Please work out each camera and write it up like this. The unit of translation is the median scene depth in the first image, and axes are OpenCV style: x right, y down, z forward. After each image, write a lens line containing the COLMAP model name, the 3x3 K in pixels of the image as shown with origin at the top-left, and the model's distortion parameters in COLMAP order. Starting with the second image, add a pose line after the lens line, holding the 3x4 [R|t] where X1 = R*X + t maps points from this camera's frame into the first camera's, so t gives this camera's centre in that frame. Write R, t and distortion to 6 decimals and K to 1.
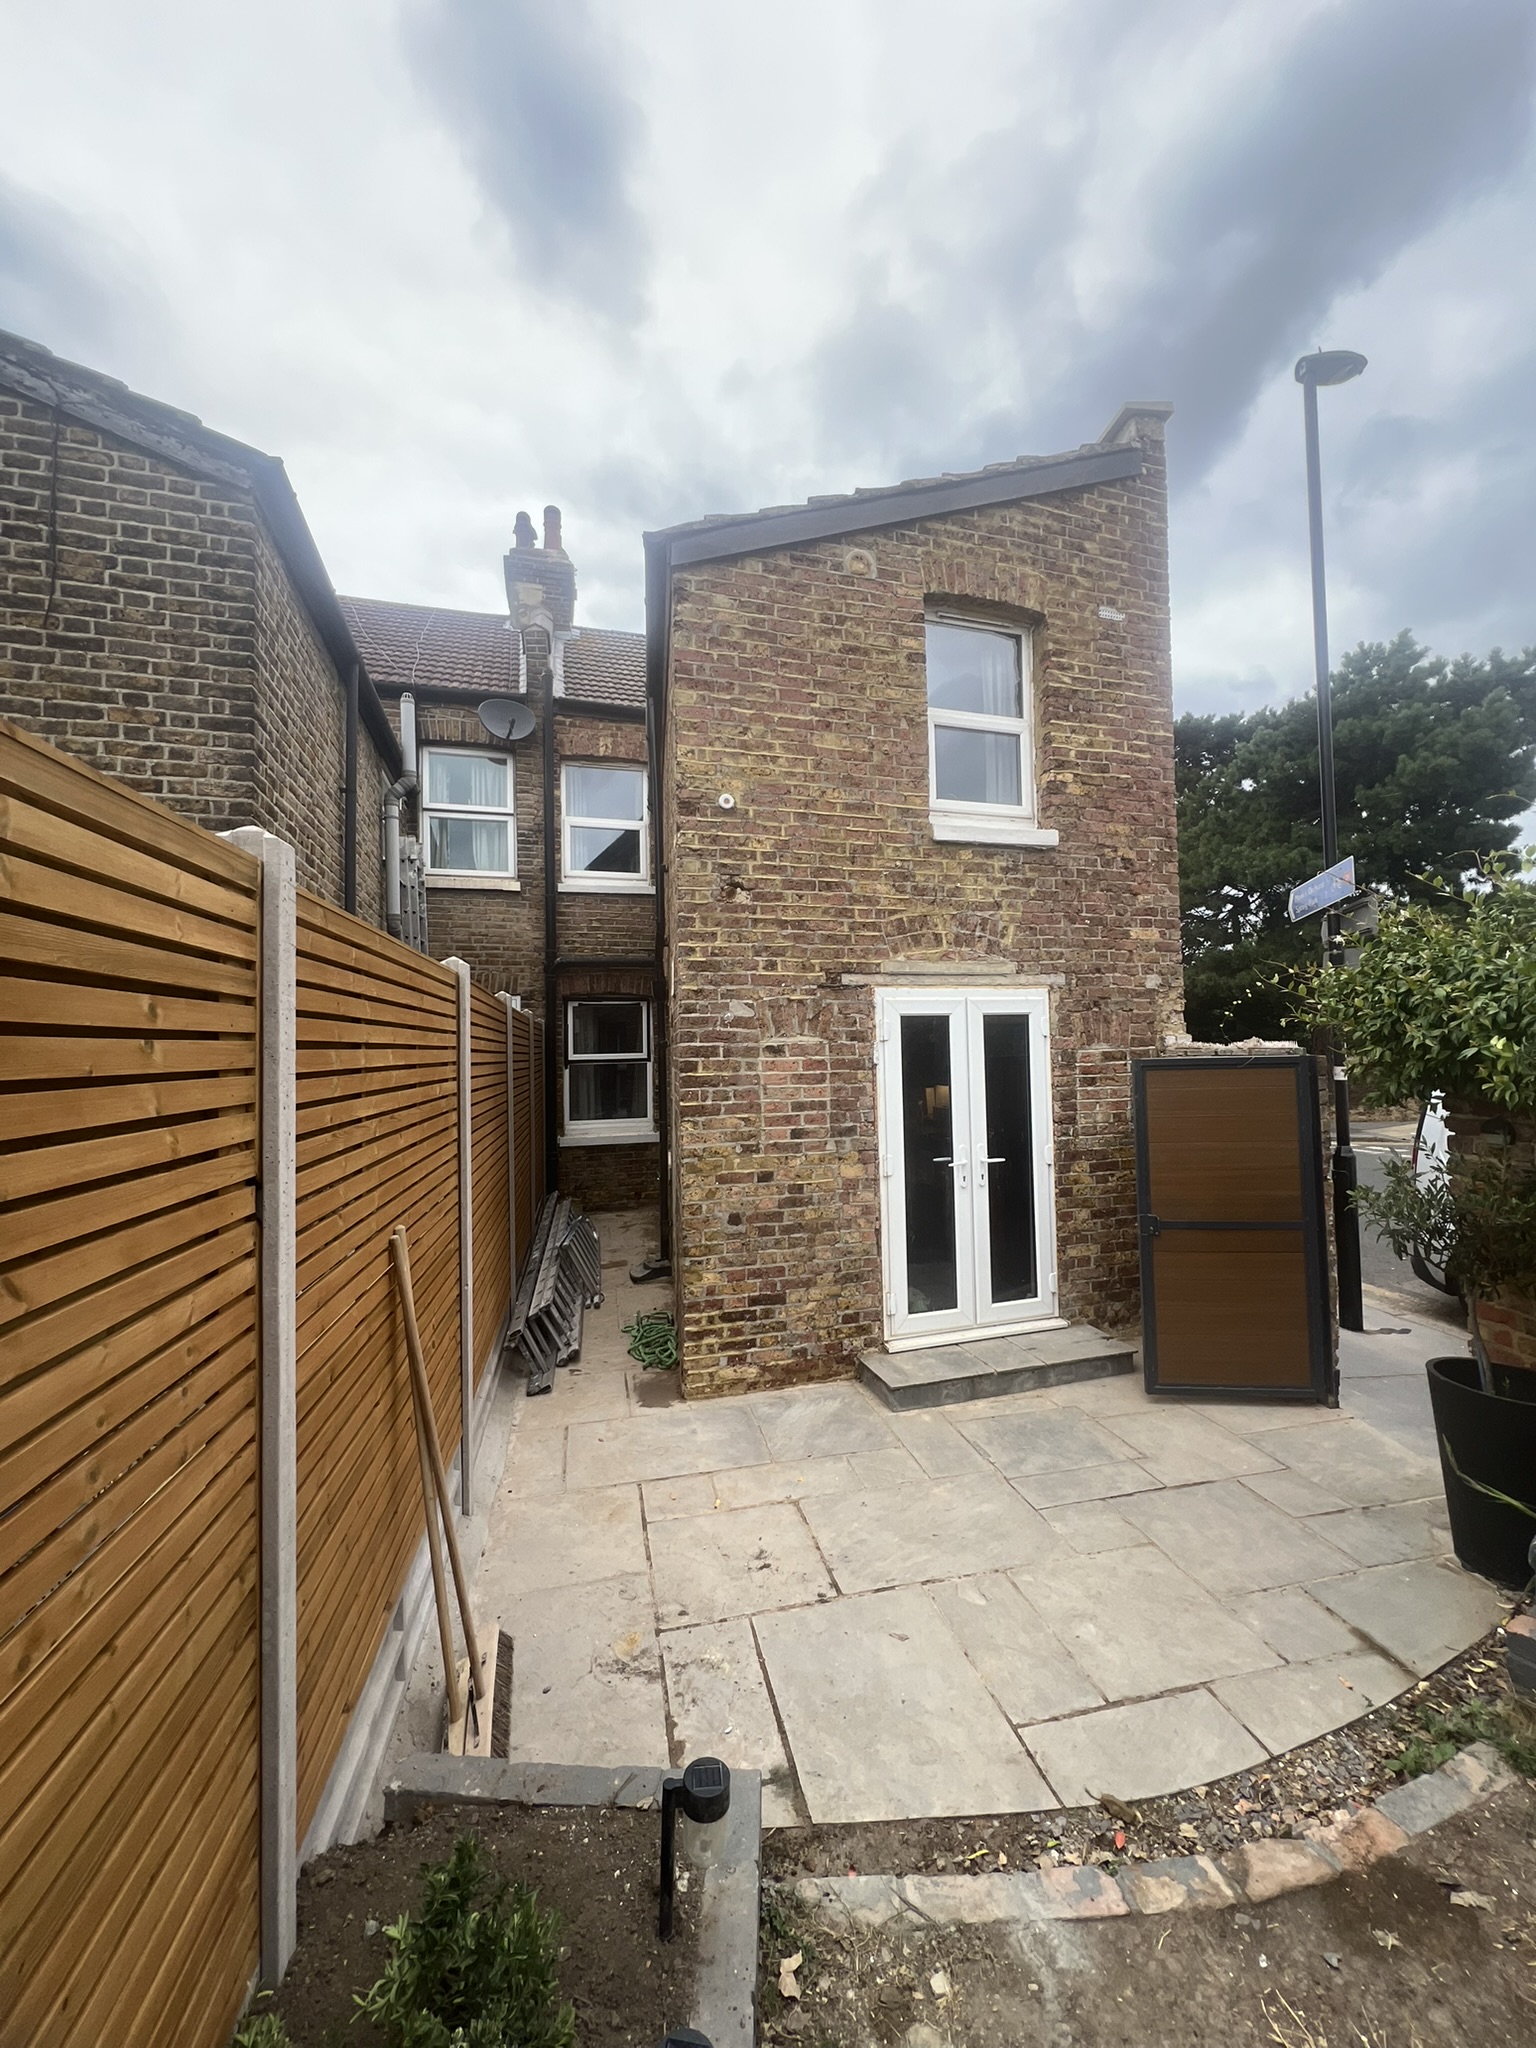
lens RADIAL K [[790.6, 0, 768.0], [0, 790.6, 1024.0], [0, 0, 1]] dist [-0.000869, 0.000031]
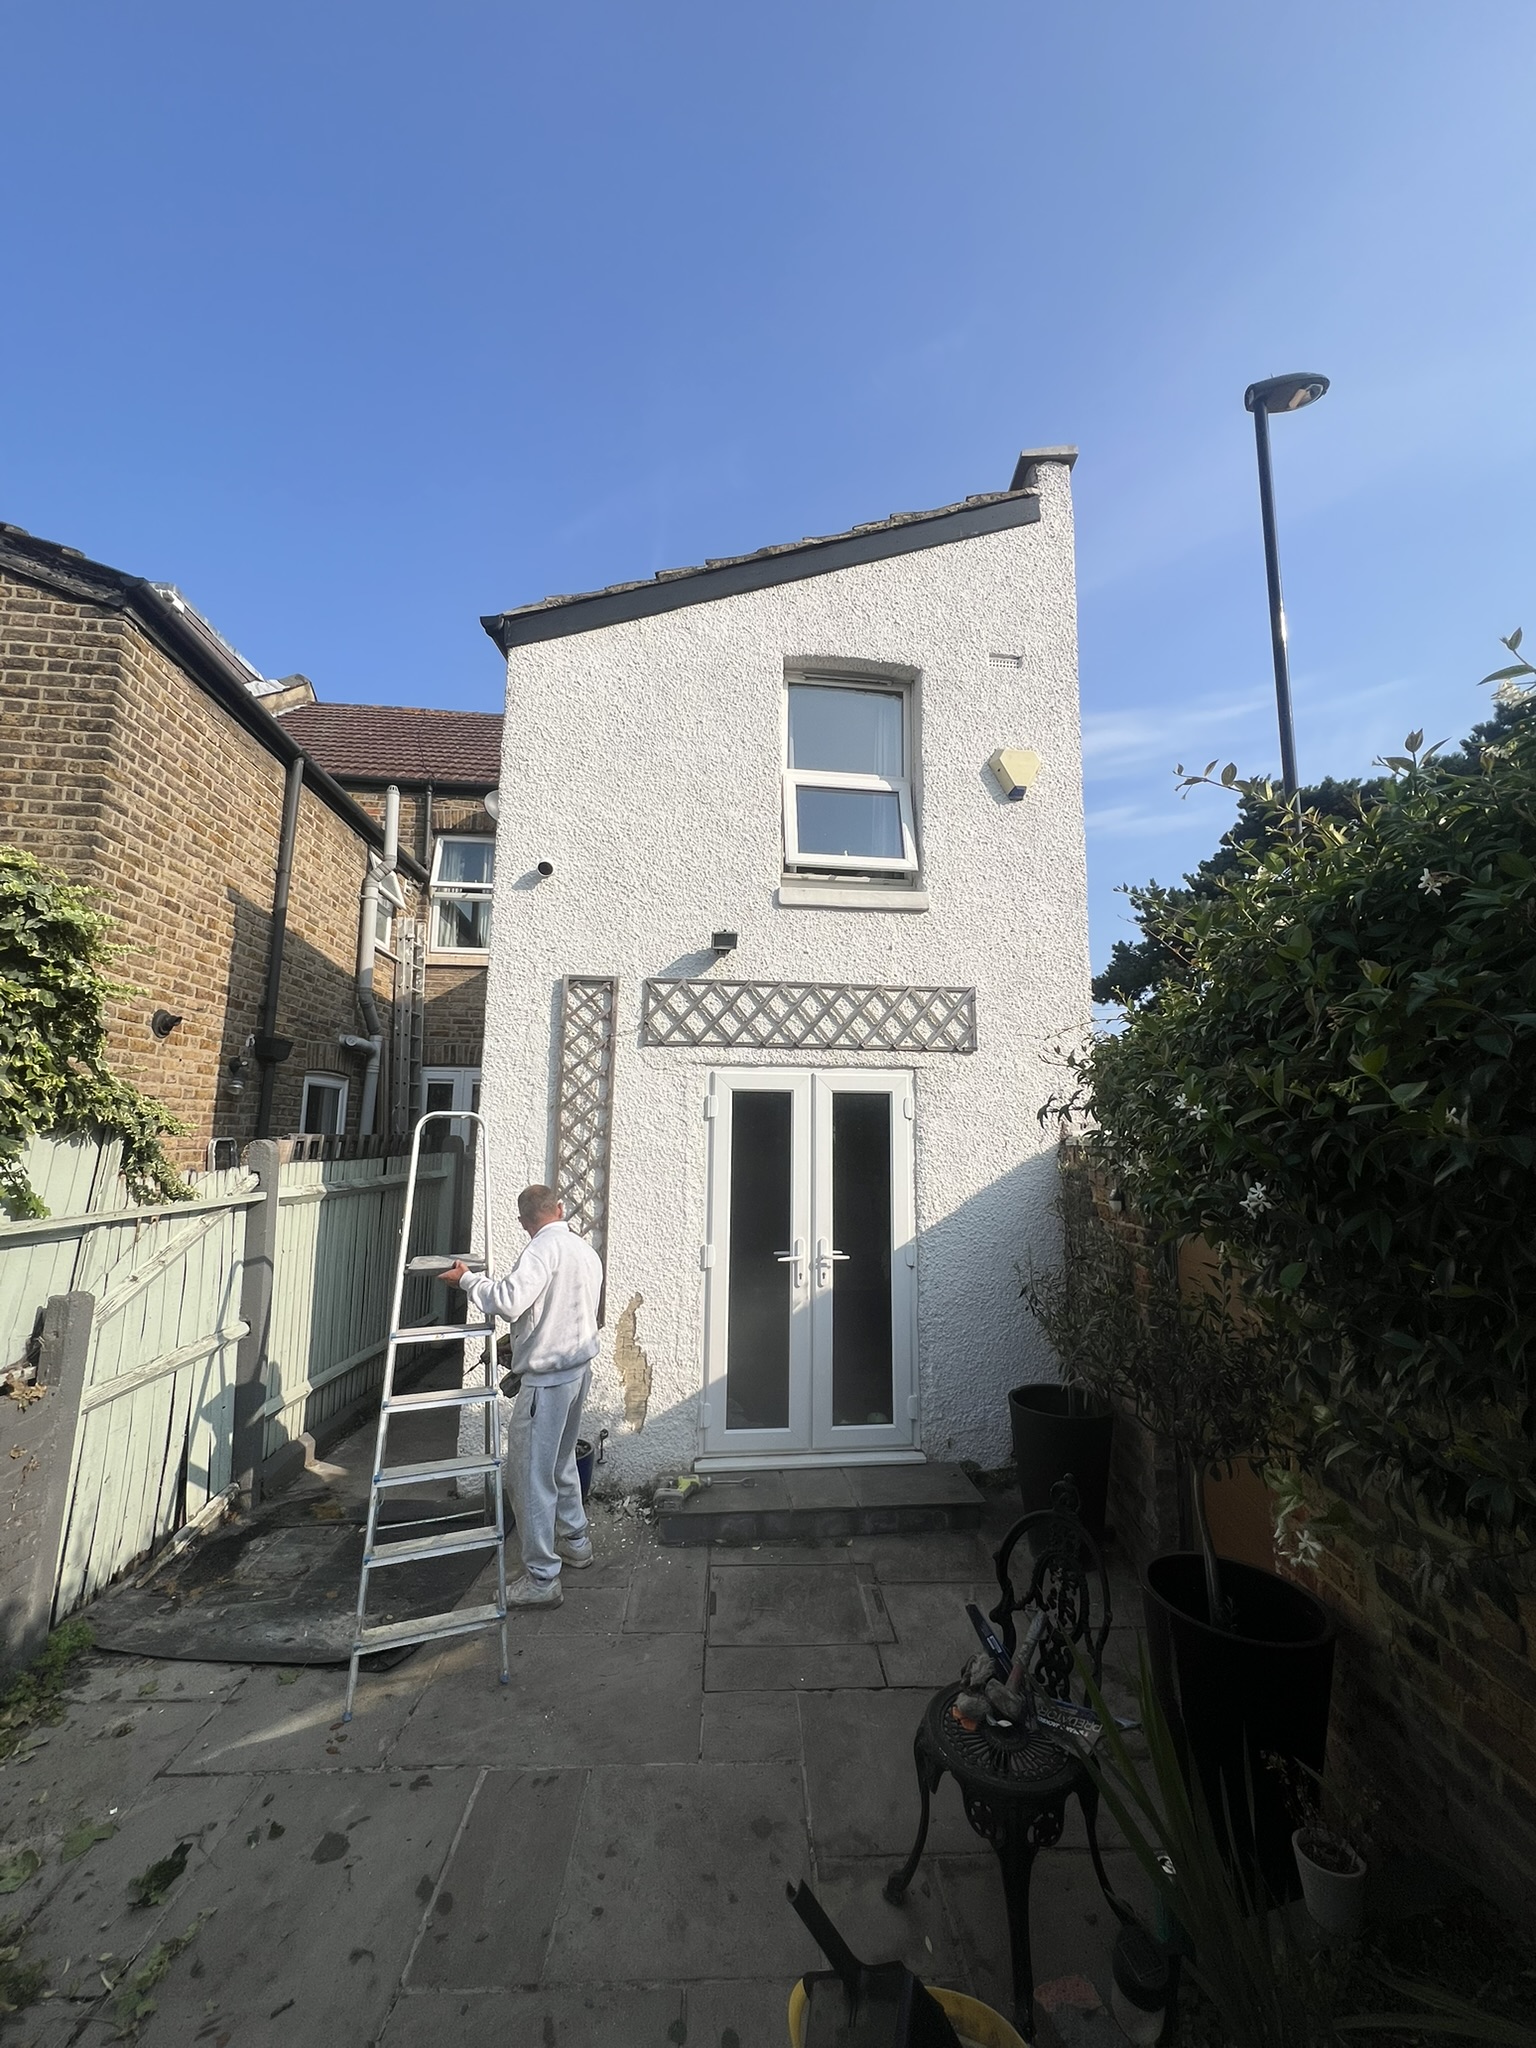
lens RADIAL K [[790.6, 0, 768.0], [0, 790.6, 1024.0], [0, 0, 1]] dist [-0.000869, 0.000031]
pose [[0.984847, 0.009024, -0.173192, 0.460287], [-0.026132, 0.994965, -0.096755, 0.000186], [0.171447, 0.099815, 0.980124, 0.114640]]
